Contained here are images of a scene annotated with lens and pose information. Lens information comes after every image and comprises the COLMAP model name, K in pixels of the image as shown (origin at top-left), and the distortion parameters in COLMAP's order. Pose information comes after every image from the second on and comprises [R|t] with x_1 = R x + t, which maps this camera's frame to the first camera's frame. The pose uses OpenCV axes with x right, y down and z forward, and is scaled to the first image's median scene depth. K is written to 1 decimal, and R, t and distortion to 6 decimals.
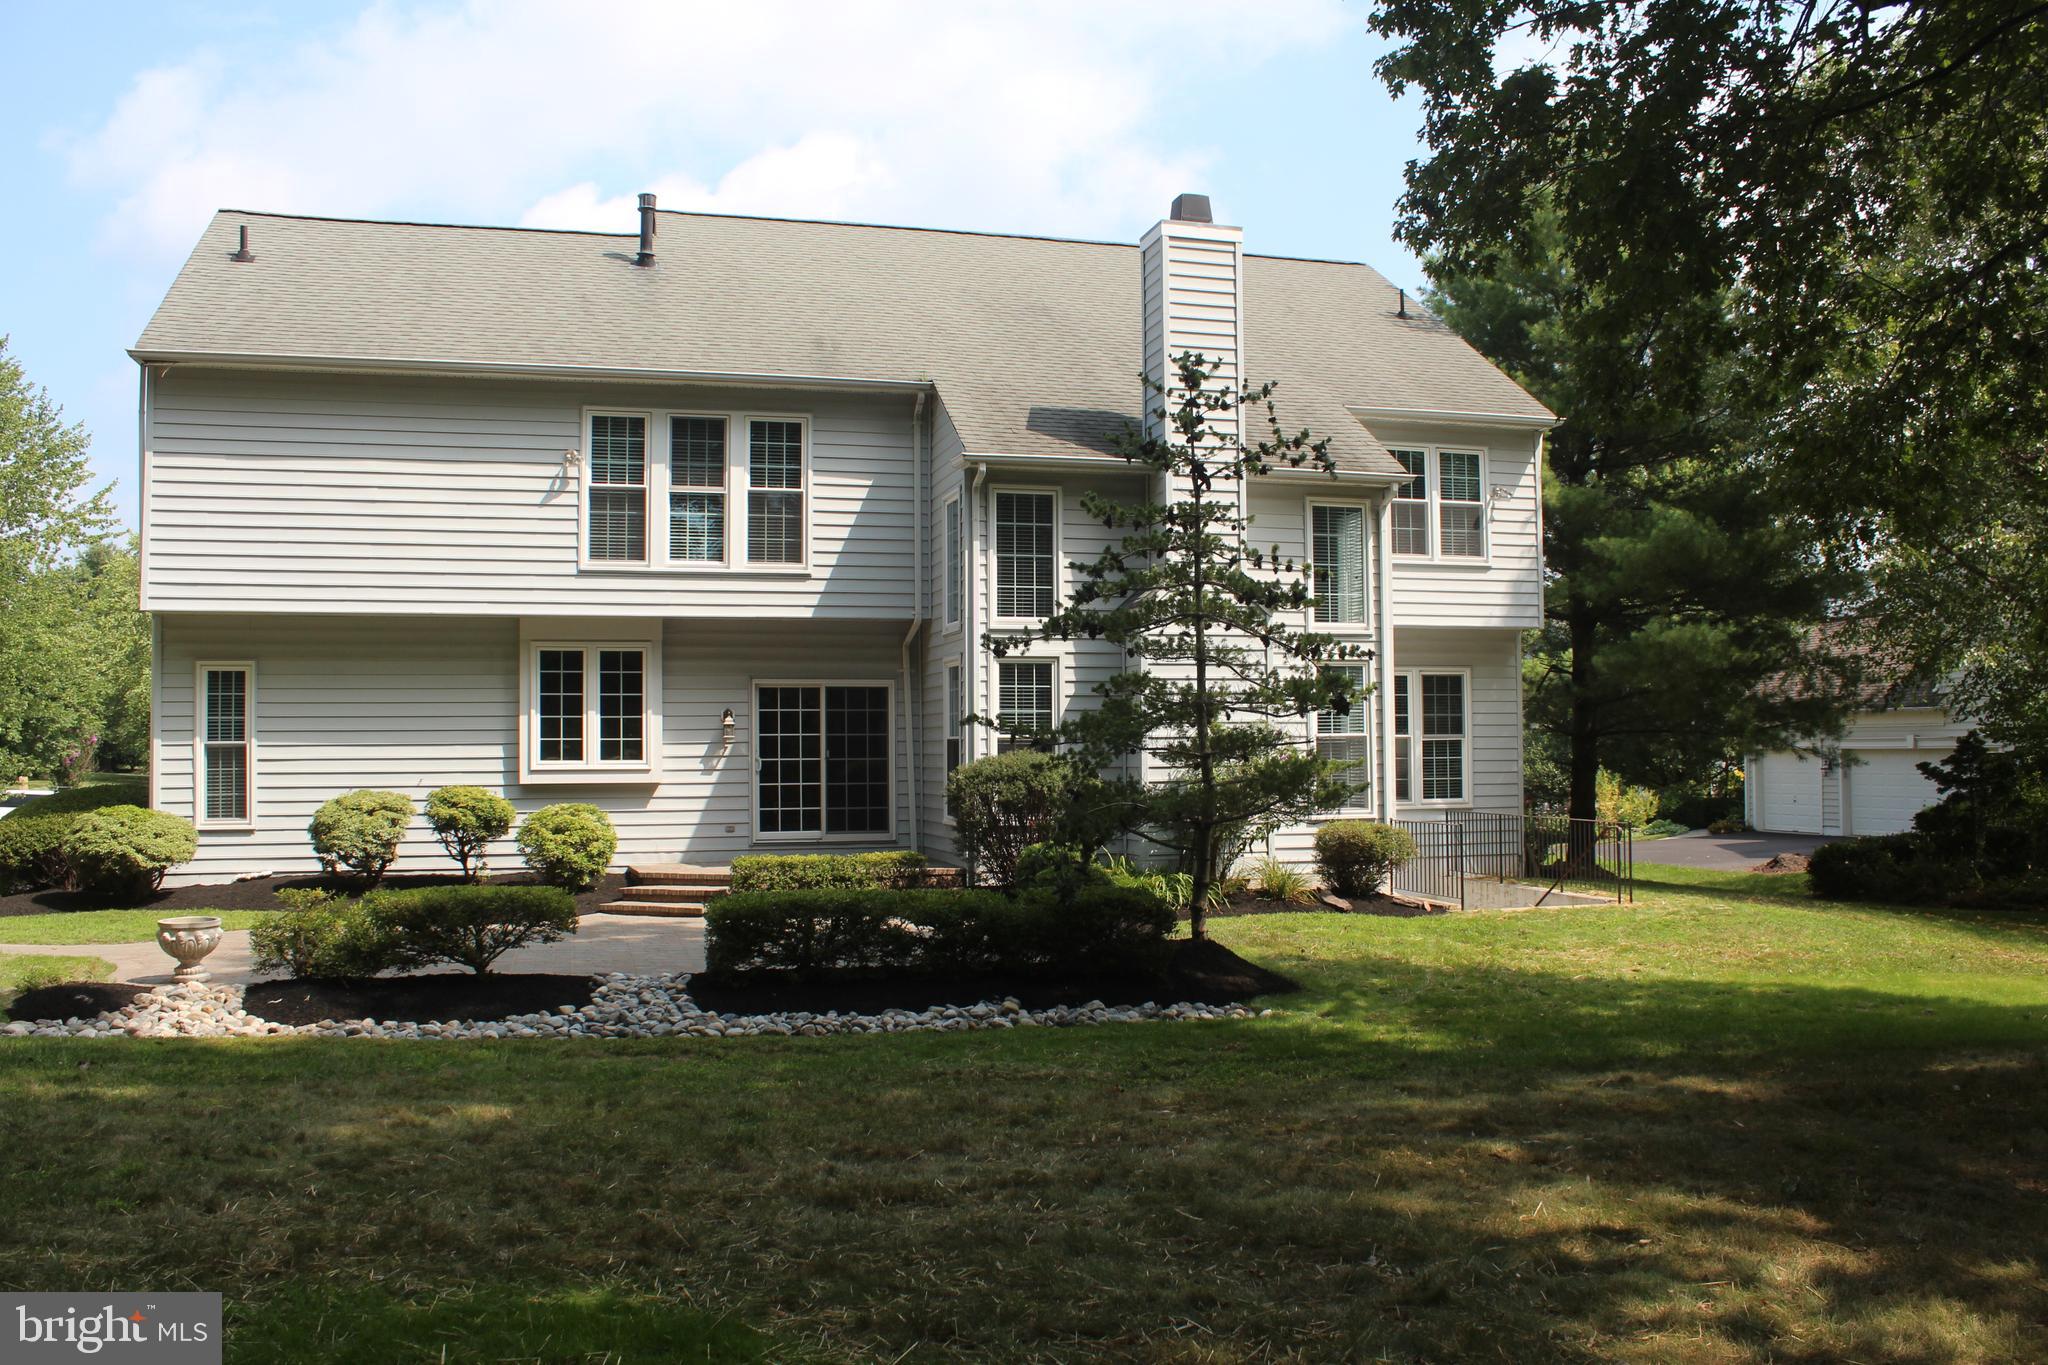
lens RADIAL K [[1724.2, 0, 1024.0], [0, 1724.2, 682.5], [0, 0, 1]] dist [-0.092342, 0.014287]
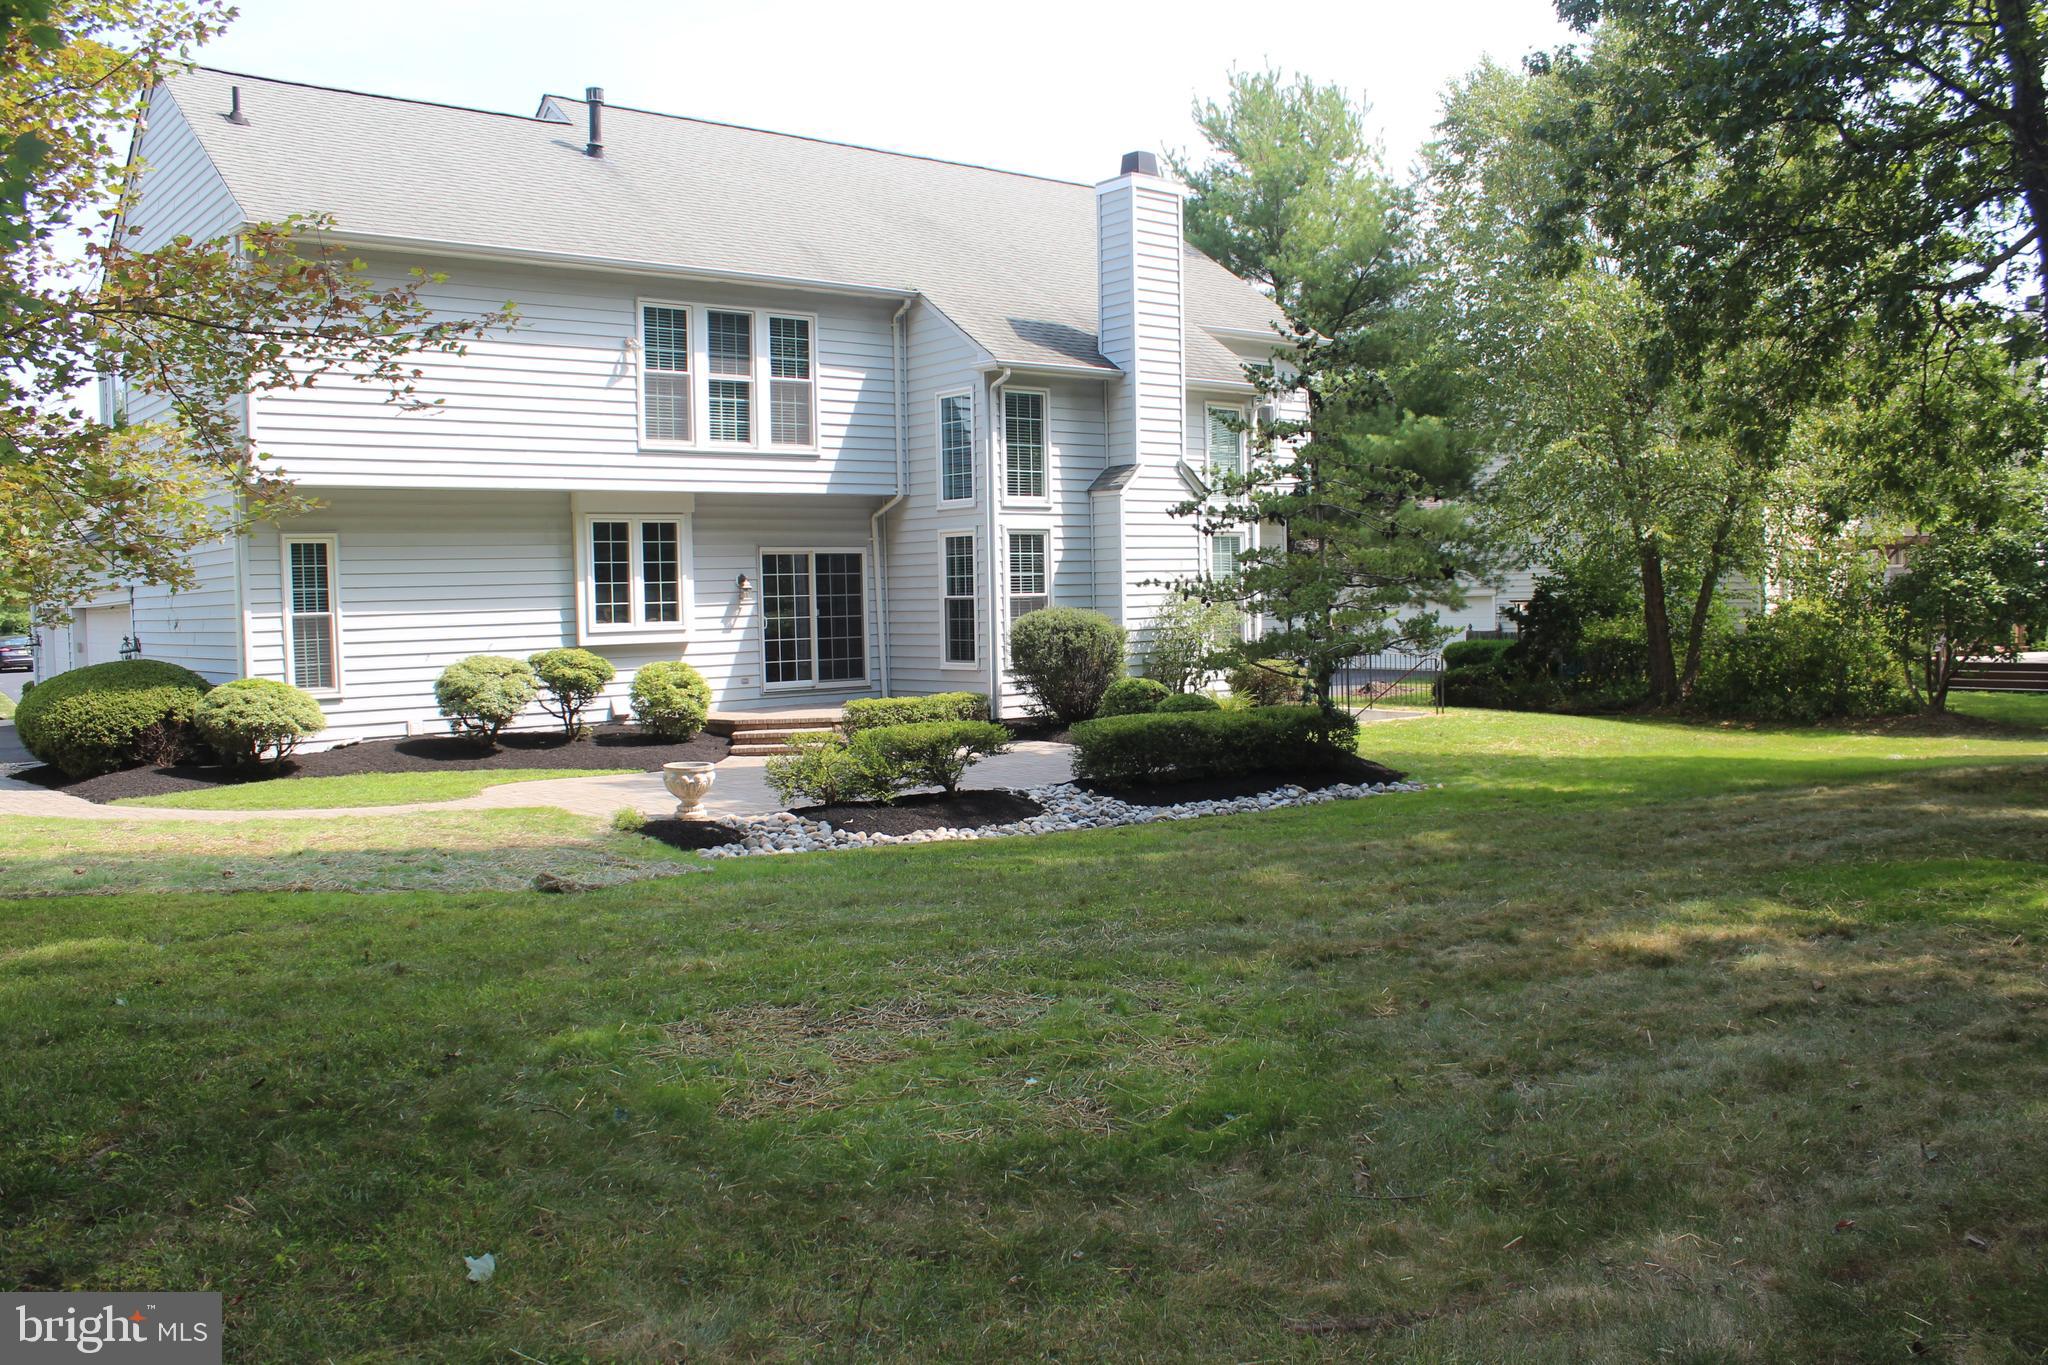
lens RADIAL K [[1724.2, 0, 1024.0], [0, 1724.2, 682.5], [0, 0, 1]] dist [-0.092342, 0.014287]
pose [[0.914638, -0.033477, 0.402885, -0.470262], [-0.001203, 0.996336, 0.085519, -0.010671], [-0.404272, -0.078704, 0.911246, -0.105878]]
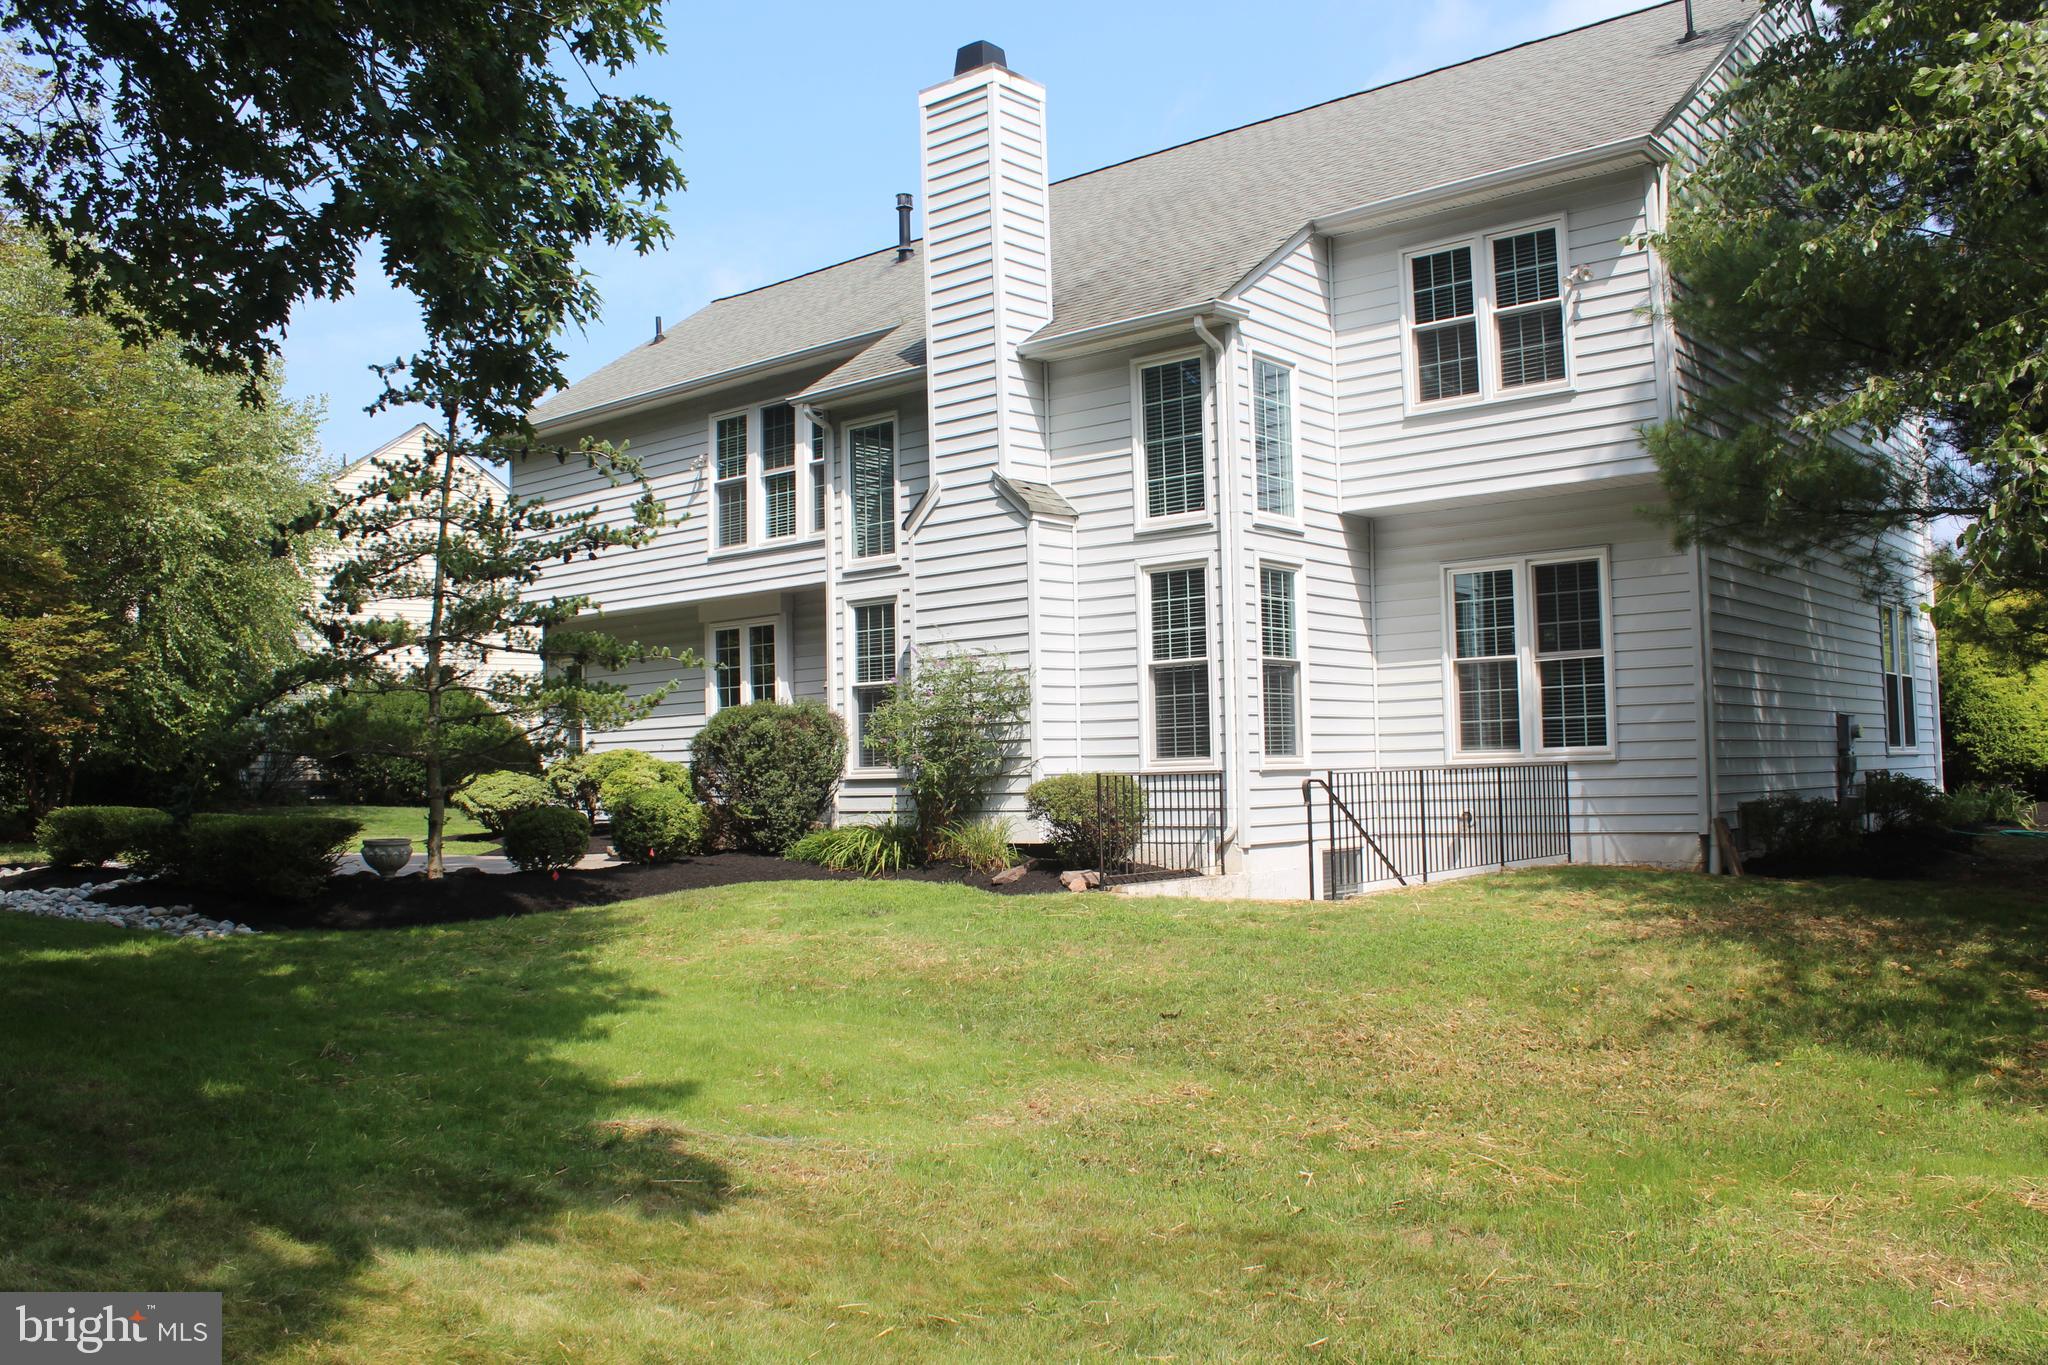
lens RADIAL K [[1724.2, 0, 1024.0], [0, 1724.2, 682.5], [0, 0, 1]] dist [-0.092342, 0.014287]
pose [[0.555232, -0.051004, -0.830130, 0.786144], [0.051101, 0.998324, -0.027159, 0.057651], [0.830124, -0.027341, 0.556908, 0.522045]]
